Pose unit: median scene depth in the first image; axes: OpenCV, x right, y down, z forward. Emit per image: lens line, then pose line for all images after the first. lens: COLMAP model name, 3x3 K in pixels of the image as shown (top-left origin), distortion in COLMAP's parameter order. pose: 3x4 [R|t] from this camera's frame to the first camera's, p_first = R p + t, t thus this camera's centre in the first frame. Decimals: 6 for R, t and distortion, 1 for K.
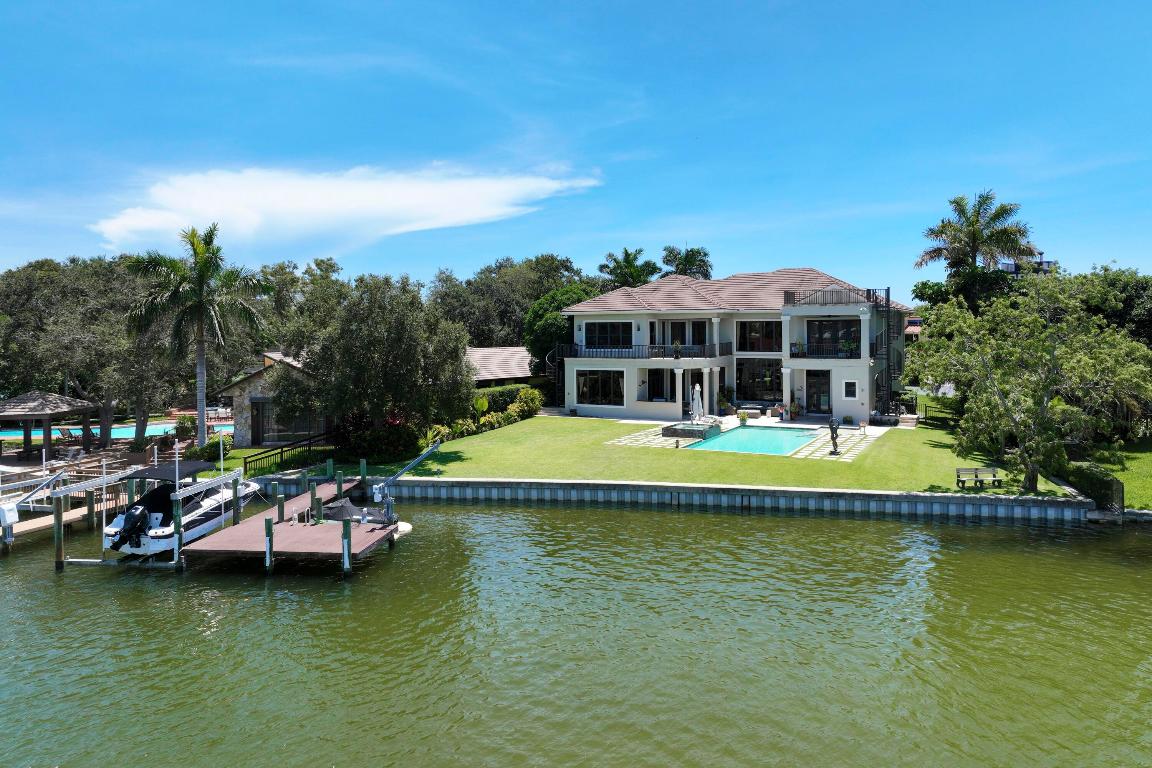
lens RADIAL K [[805.1, 0, 578.7], [0, 805.1, 342.2], [0, 0, 1]] dist [-0.000458, -0.000155]
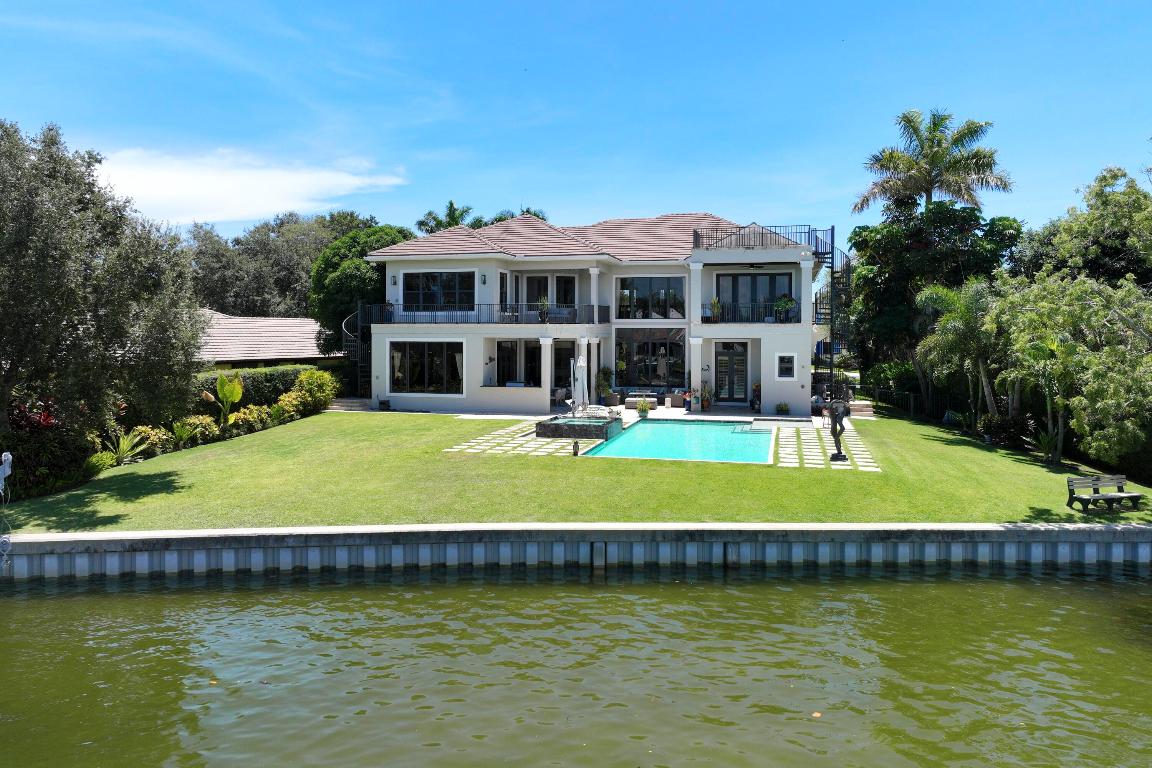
lens RADIAL K [[805.1, 0, 578.7], [0, 805.1, 342.2], [0, 0, 1]] dist [-0.000458, -0.000155]
pose [[0.970815, 0.006256, 0.239750, -0.011111], [-0.004554, 0.999960, -0.007652, 0.040649], [-0.239788, 0.006337, 0.970805, 0.326866]]
